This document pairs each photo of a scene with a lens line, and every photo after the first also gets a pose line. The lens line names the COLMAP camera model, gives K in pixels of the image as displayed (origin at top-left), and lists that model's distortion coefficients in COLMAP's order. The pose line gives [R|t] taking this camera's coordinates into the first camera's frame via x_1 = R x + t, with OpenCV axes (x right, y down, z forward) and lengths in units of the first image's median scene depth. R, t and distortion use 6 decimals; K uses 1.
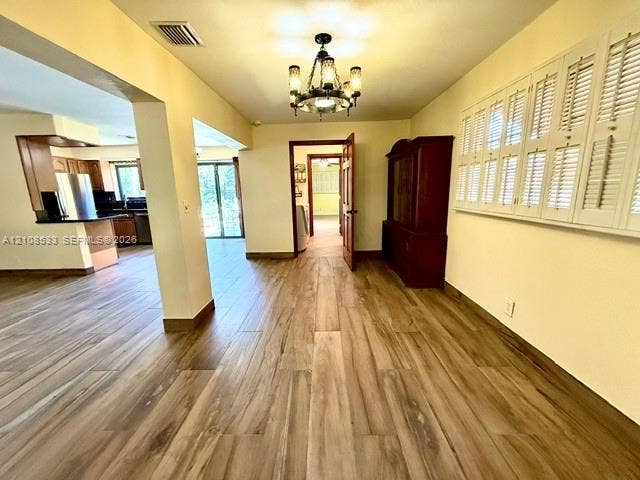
lens RADIAL K [[258.5, 0, 320.7], [0, 258.5, 243.0], [0, 0, 1]] dist [0.001017, -0.000569]
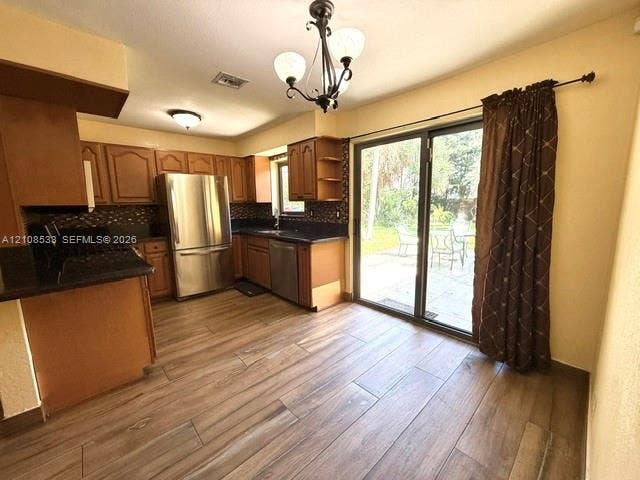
lens RADIAL K [[258.5, 0, 318.8], [0, 258.5, 242.8], [0, 0, 1]] dist [0.001017, -0.000569]
pose [[0.698557, 0.126797, -0.704230, -0.232398], [-0.146136, 0.988712, 0.033059, -0.139886], [0.700473, 0.079820, 0.709202, 0.640114]]
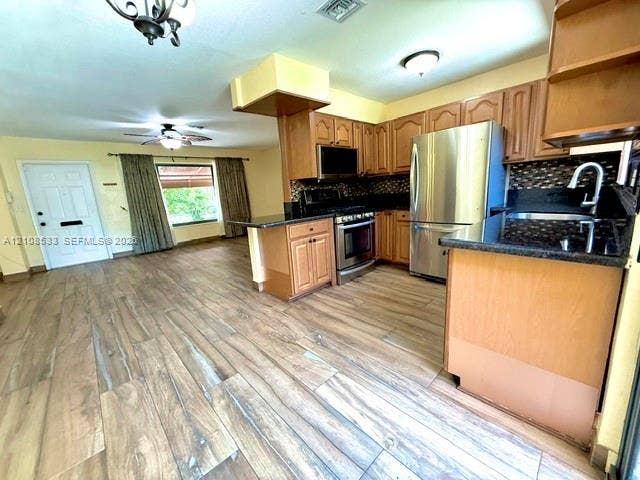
lens RADIAL K [[258.5, 0, 319.7], [0, 258.5, 240.7], [0, 0, 1]] dist [0.001017, -0.000569]
pose [[-0.716178, 0.204371, -0.667324, -0.334412], [-0.061083, 0.934140, 0.351640, -0.188150], [0.695239, 0.292599, -0.656527, 0.988505]]
